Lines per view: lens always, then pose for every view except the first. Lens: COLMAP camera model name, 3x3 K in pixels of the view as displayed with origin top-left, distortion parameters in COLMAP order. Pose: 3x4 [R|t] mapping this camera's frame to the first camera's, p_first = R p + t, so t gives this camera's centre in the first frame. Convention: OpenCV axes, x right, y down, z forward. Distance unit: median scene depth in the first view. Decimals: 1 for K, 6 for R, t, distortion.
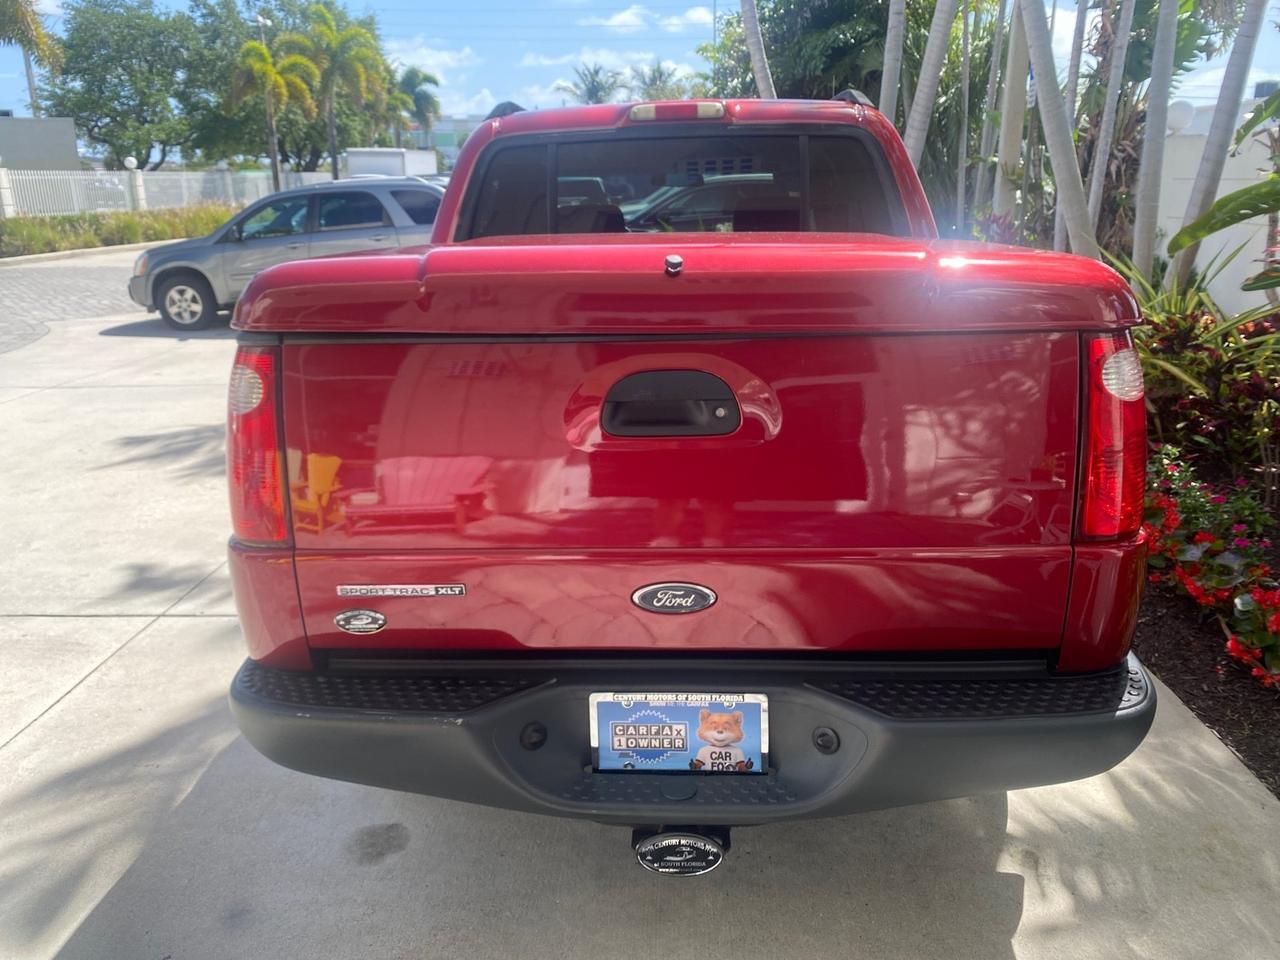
lens RADIAL K [[983.7, 0, 634.5], [0, 983.7, 484.1], [0, 0, 1]] dist [0.016383, -0.024638]
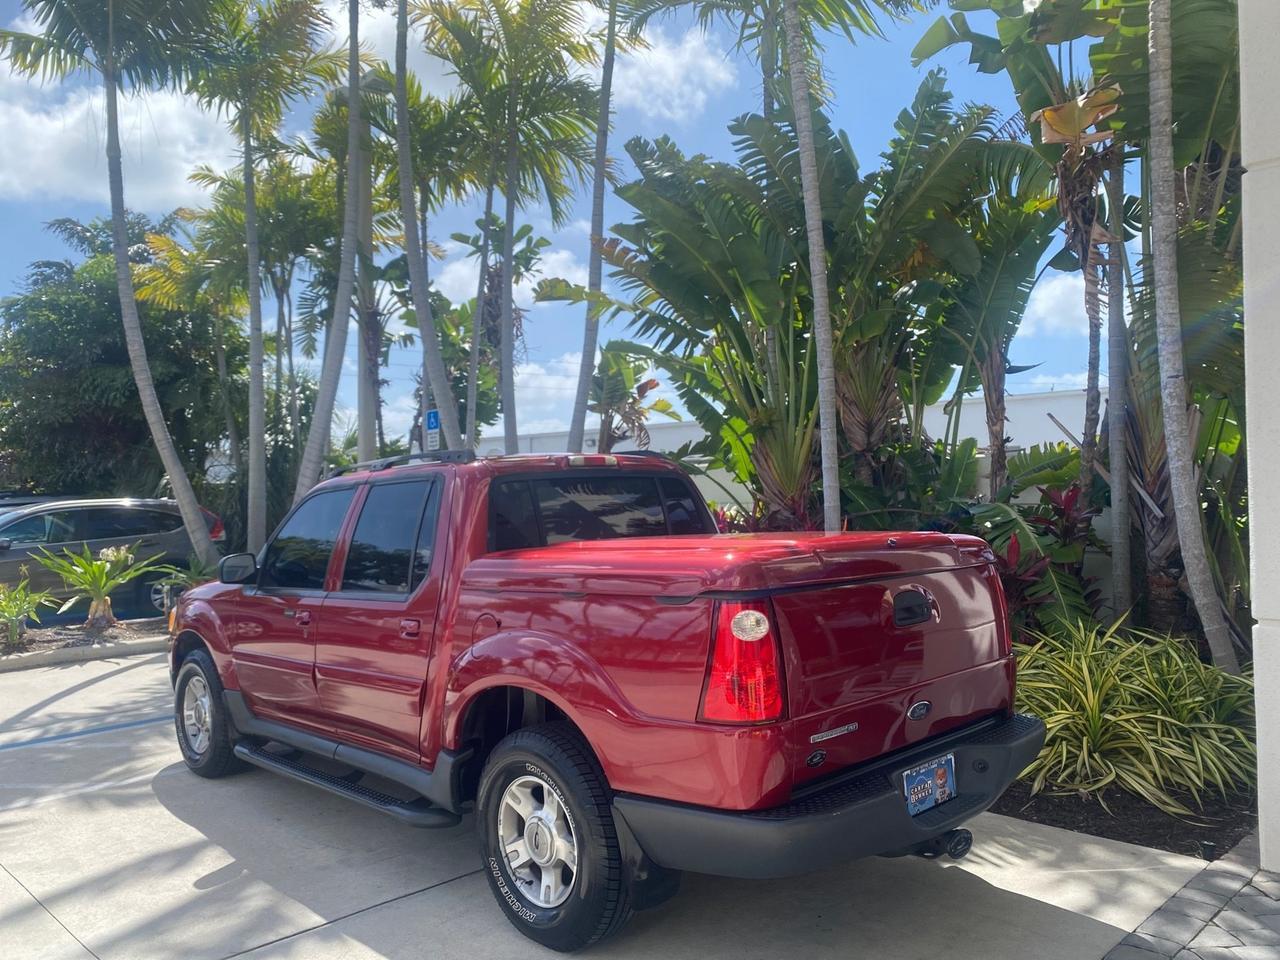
lens RADIAL K [[983.7, 0, 640.1], [0, 983.7, 480.4], [0, 0, 1]] dist [0.016383, -0.024638]
pose [[0.683066, 0.013577, 0.730230, -0.830018], [0.218415, 0.950274, -0.221977, -0.001986], [-0.696933, 0.311118, 0.646135, -0.008205]]
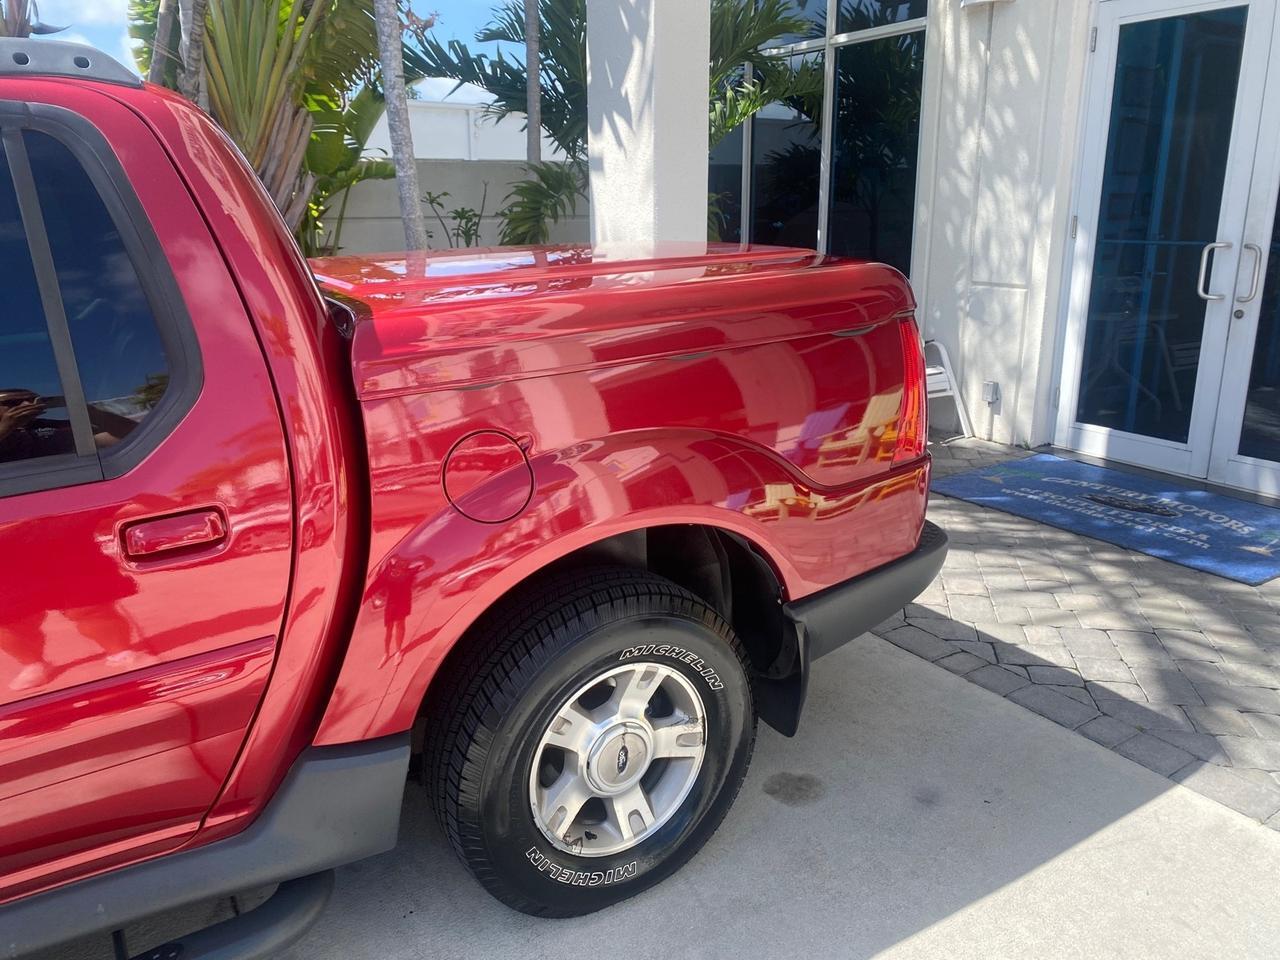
lens RADIAL K [[977.2, 0, 633.6], [0, 977.2, 466.9], [0, 0, 1]] dist [0.017246, -0.020875]
pose [[-0.574381, -0.194346, 0.795183, -0.629634], [0.253434, 0.881461, 0.398494, -0.286573], [-0.778369, 0.430414, -0.457041, 0.968790]]
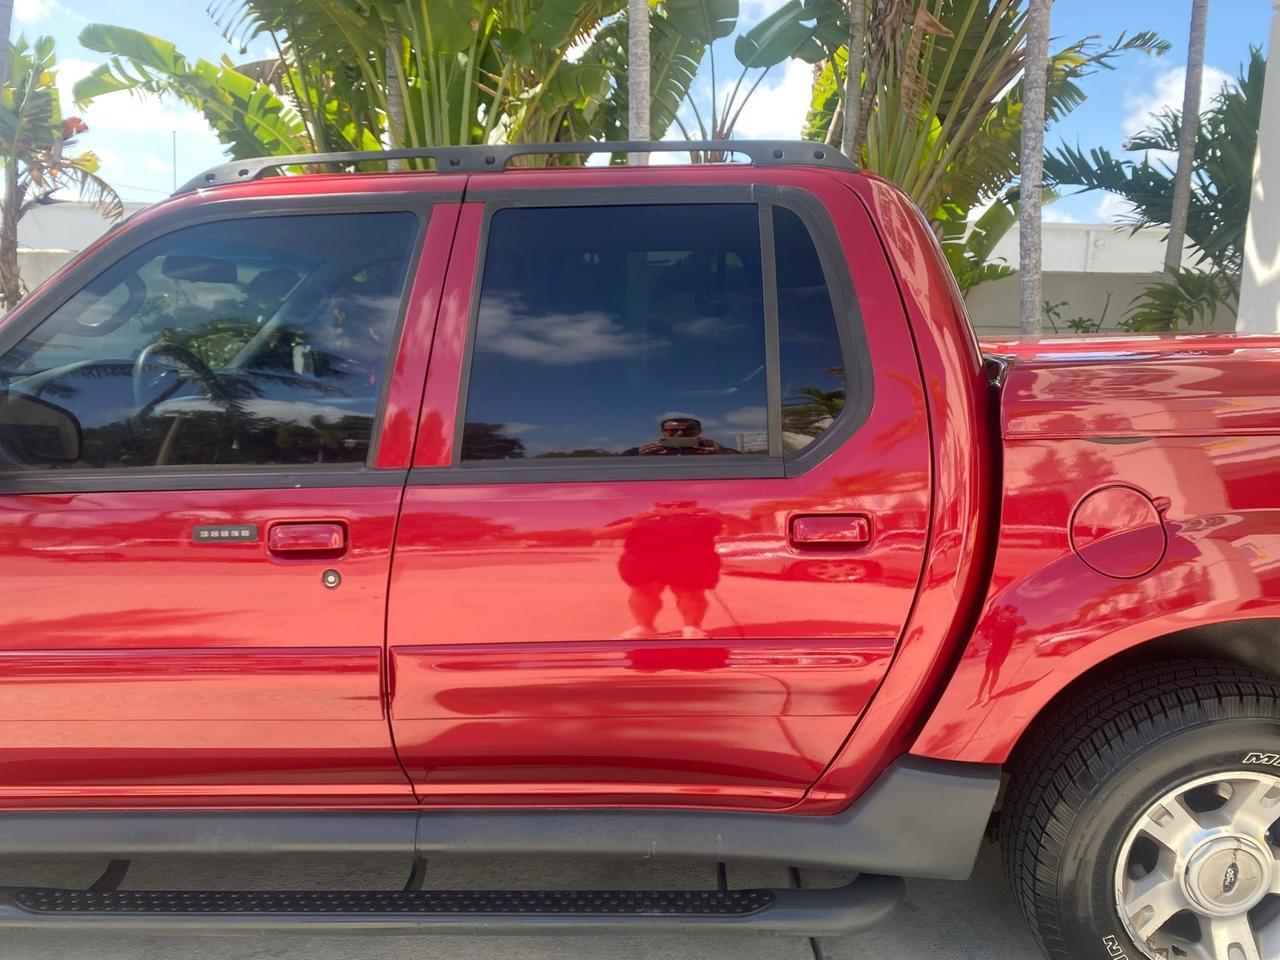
lens RADIAL K [[977.2, 0, 637.7], [0, 977.2, 471.6], [0, 0, 1]] dist [0.017246, -0.020875]
pose [[-0.037141, -0.136513, 0.989942, -0.674691], [0.273725, 0.951348, 0.141461, -0.270909], [-0.961091, 0.276225, 0.002033, 1.026267]]
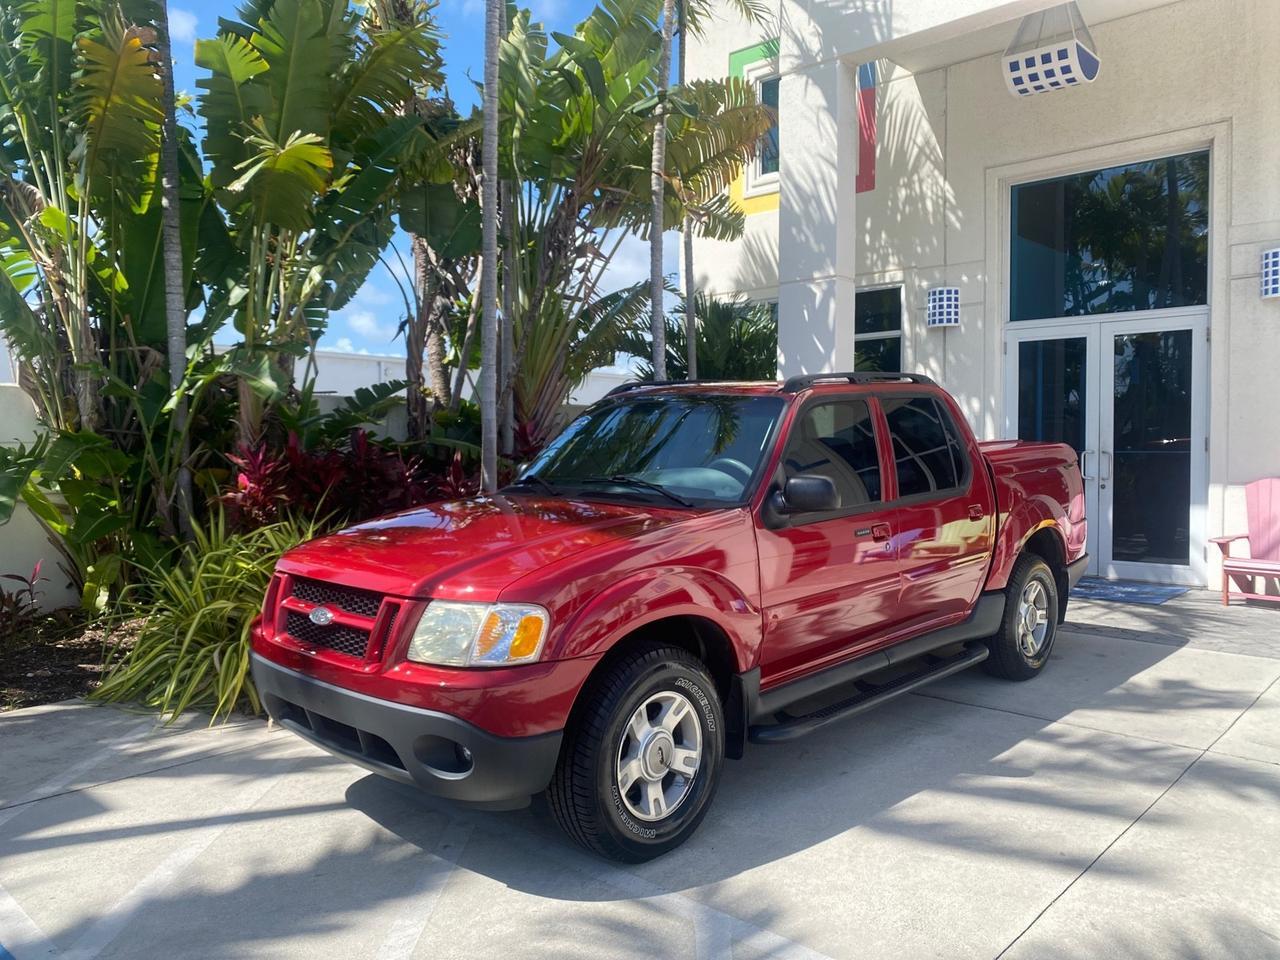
lens RADIAL K [[977.2, 0, 648.4], [0, 977.2, 470.3], [0, 0, 1]] dist [0.017246, -0.020875]
pose [[-0.762996, 0.002511, 0.646398, -0.751868], [0.205690, 0.948957, 0.239106, -0.638724], [-0.612803, 0.315395, -0.724567, 2.235888]]
